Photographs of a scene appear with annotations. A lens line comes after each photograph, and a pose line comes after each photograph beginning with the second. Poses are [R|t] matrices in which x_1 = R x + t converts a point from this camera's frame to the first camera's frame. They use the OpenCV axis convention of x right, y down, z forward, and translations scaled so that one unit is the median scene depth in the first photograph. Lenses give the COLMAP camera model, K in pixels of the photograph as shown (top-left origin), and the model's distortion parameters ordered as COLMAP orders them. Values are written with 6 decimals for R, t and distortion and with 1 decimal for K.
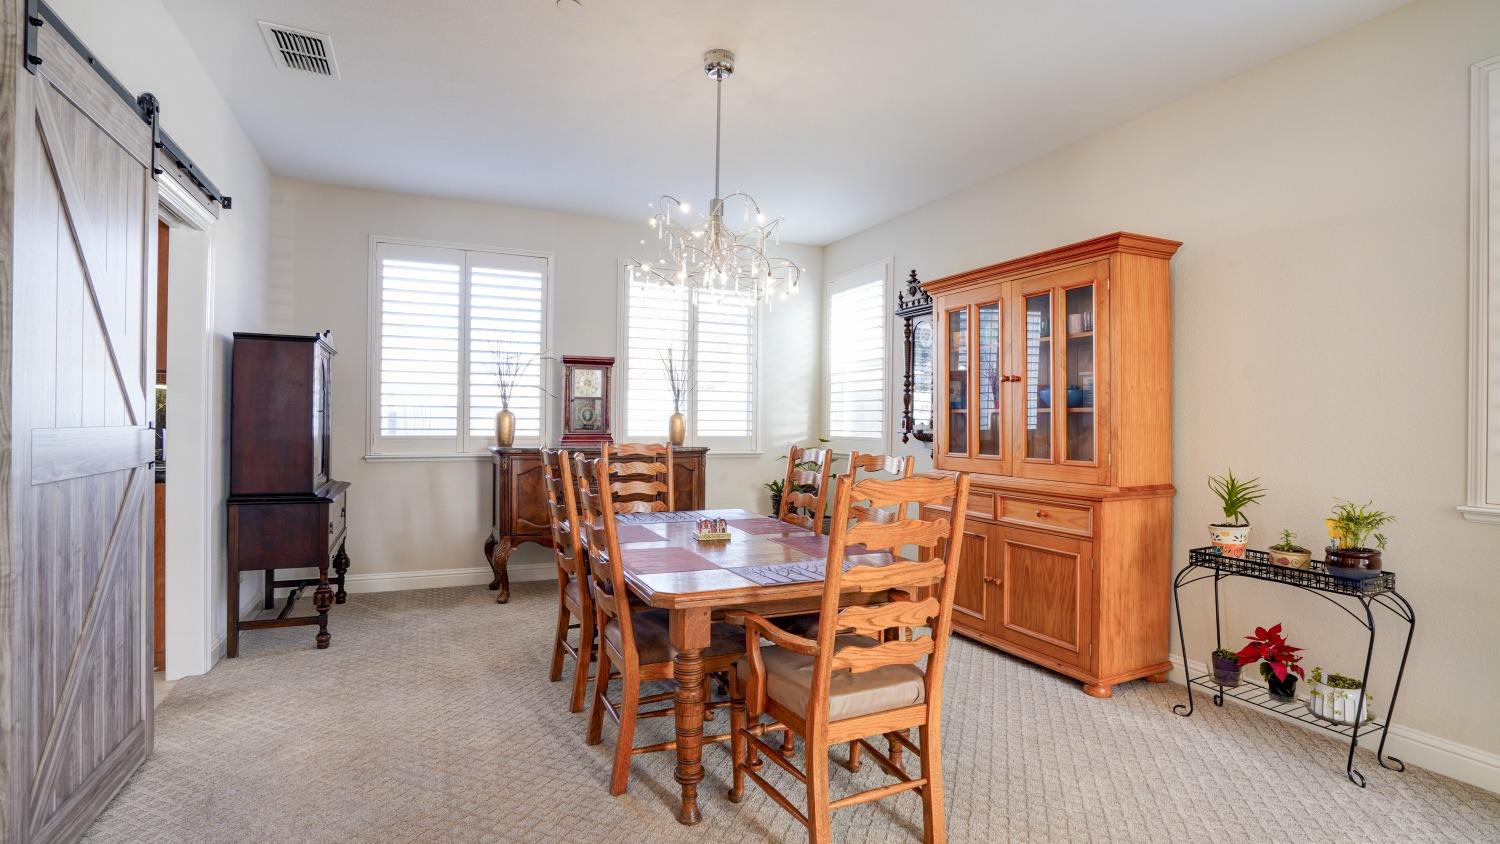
lens RADIAL K [[689.9, 0, 715.3], [0, 689.9, 421.5], [0, 0, 1]] dist [-0.052634, 0.014806]
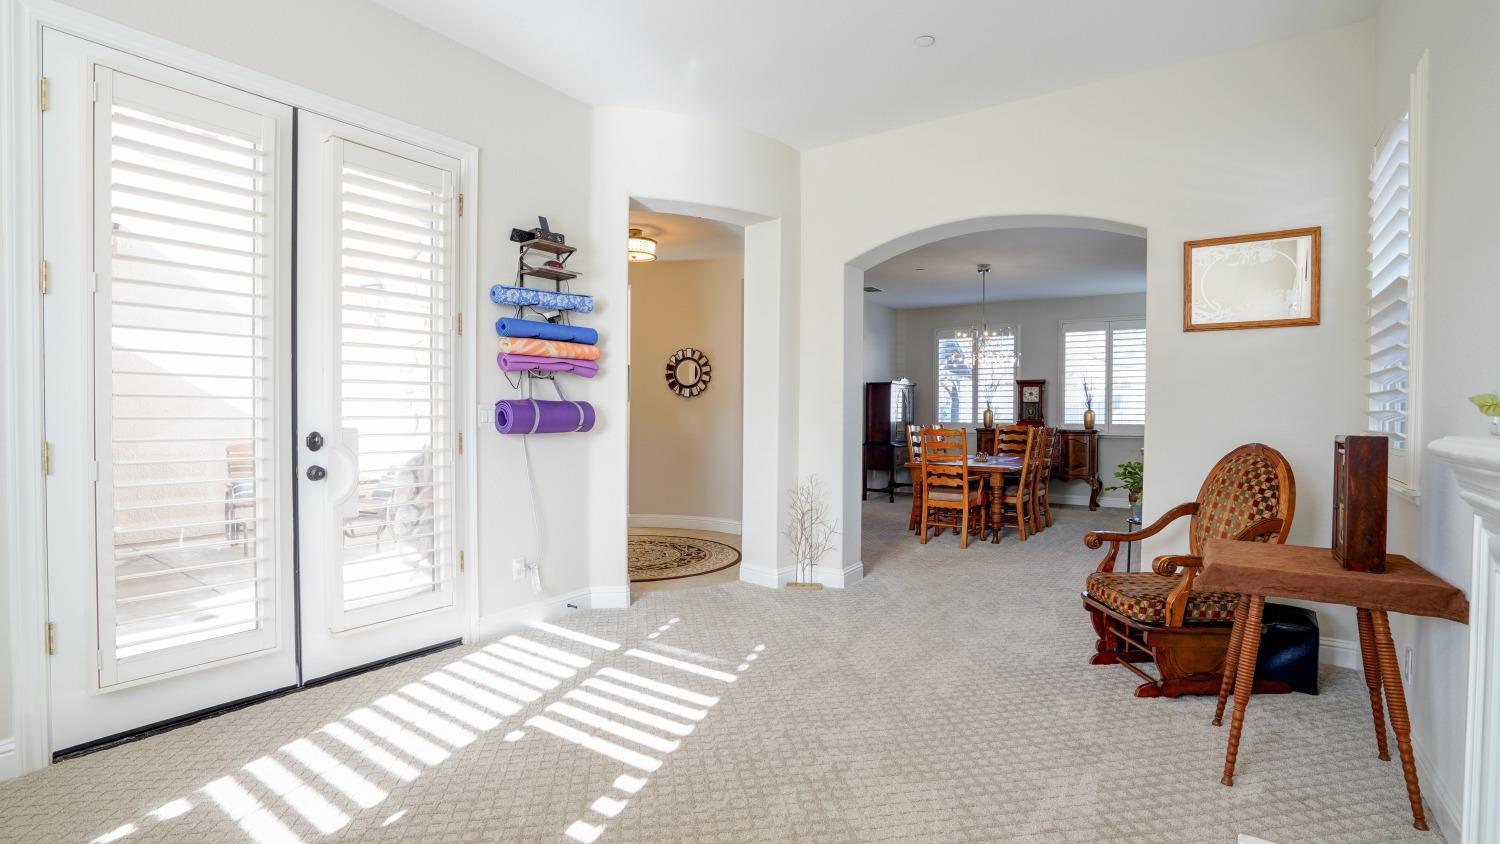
lens RADIAL K [[689.9, 0, 756.0], [0, 689.9, 419.6], [0, 0, 1]] dist [-0.052634, 0.014806]
pose [[0.527696, 0.004124, -0.849423, 0.979114], [-0.000959, 0.999990, 0.004260, 0.005212], [0.849432, -0.001434, 0.527695, -0.591267]]
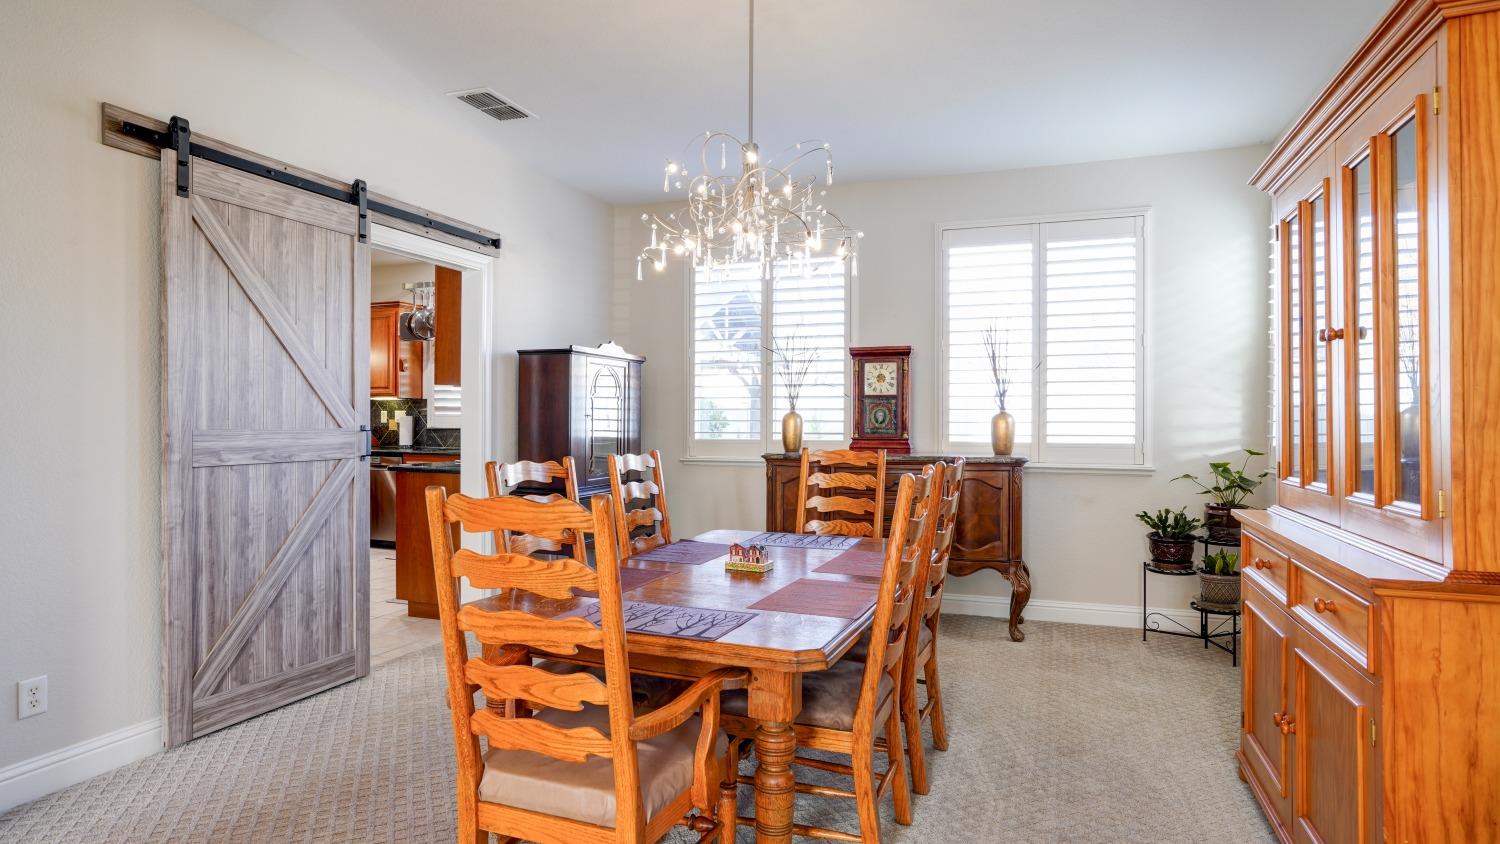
lens RADIAL K [[803.4, 0, 765.6], [0, 803.4, 418.1], [0, 0, 1]] dist [-0.013360, 0.000782]
pose [[0.726291, -0.007890, -0.687342, 0.388445], [0.003094, 0.999962, -0.008210, 0.000555], [0.687380, 0.003837, 0.726287, 0.185205]]
